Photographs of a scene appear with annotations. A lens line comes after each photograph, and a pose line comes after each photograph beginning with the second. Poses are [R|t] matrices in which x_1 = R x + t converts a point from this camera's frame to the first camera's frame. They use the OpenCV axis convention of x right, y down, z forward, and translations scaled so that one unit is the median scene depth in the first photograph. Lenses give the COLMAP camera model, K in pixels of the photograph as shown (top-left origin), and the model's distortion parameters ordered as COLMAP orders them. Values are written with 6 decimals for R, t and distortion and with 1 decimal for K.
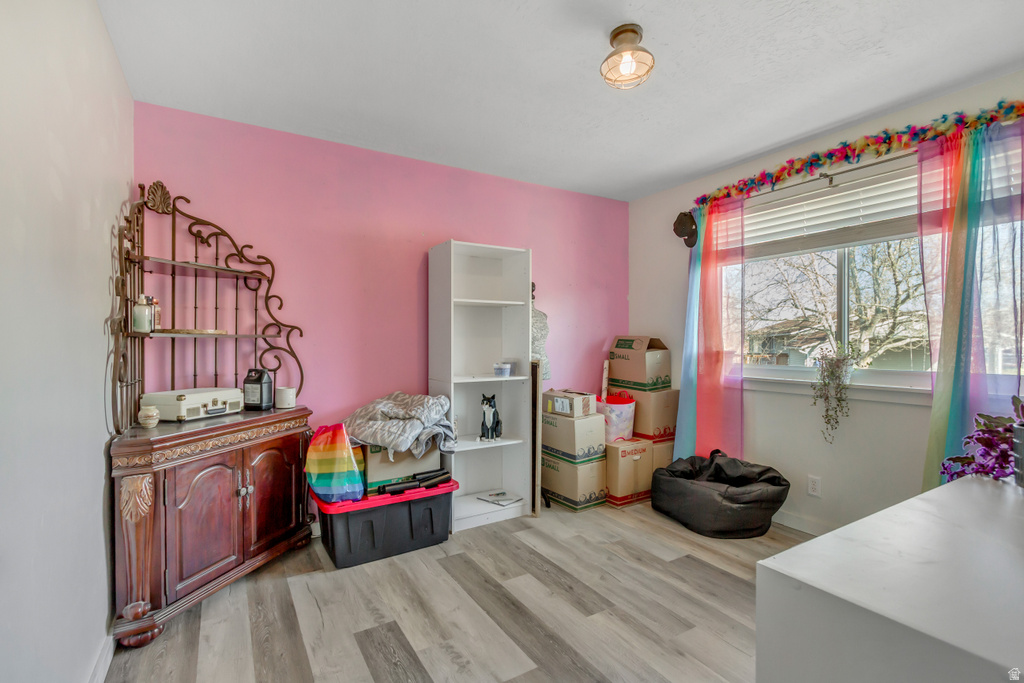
lens RADIAL K [[473.7, 0, 517.8], [0, 473.7, 342.6], [0, 0, 1]] dist [0.008198, -0.001914]
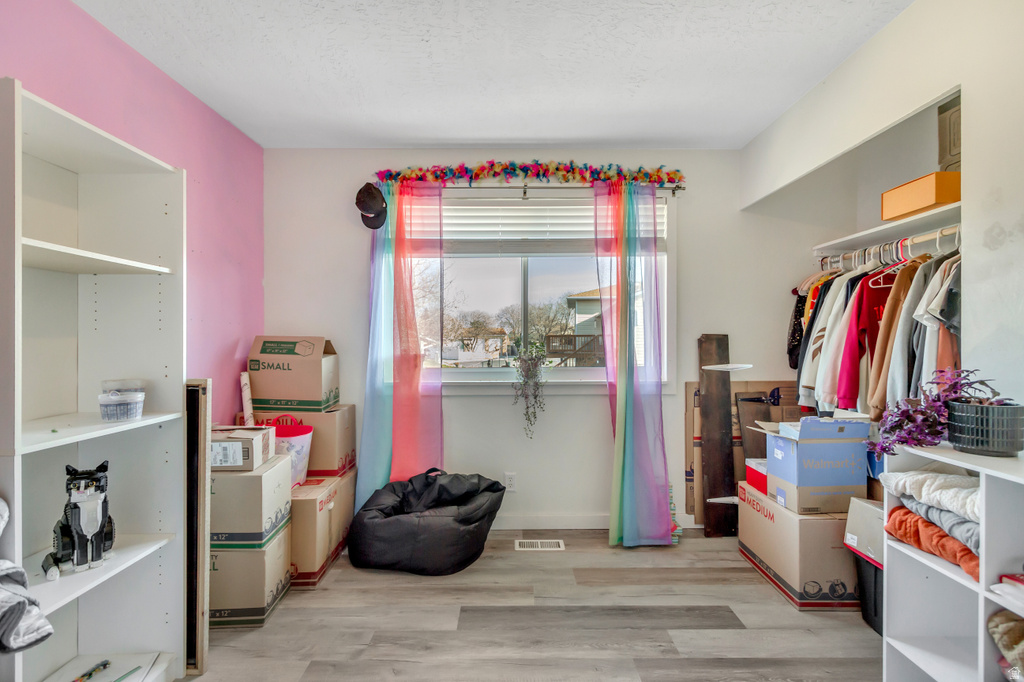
lens RADIAL K [[473.7, 0, 513.4], [0, 473.7, 340.6], [0, 0, 1]] dist [0.008198, -0.001914]
pose [[0.524019, -0.000813, 0.851706, -0.233800], [0.007275, 0.999967, -0.003521, -0.003438], [-0.851676, 0.008041, 0.524008, 0.413477]]
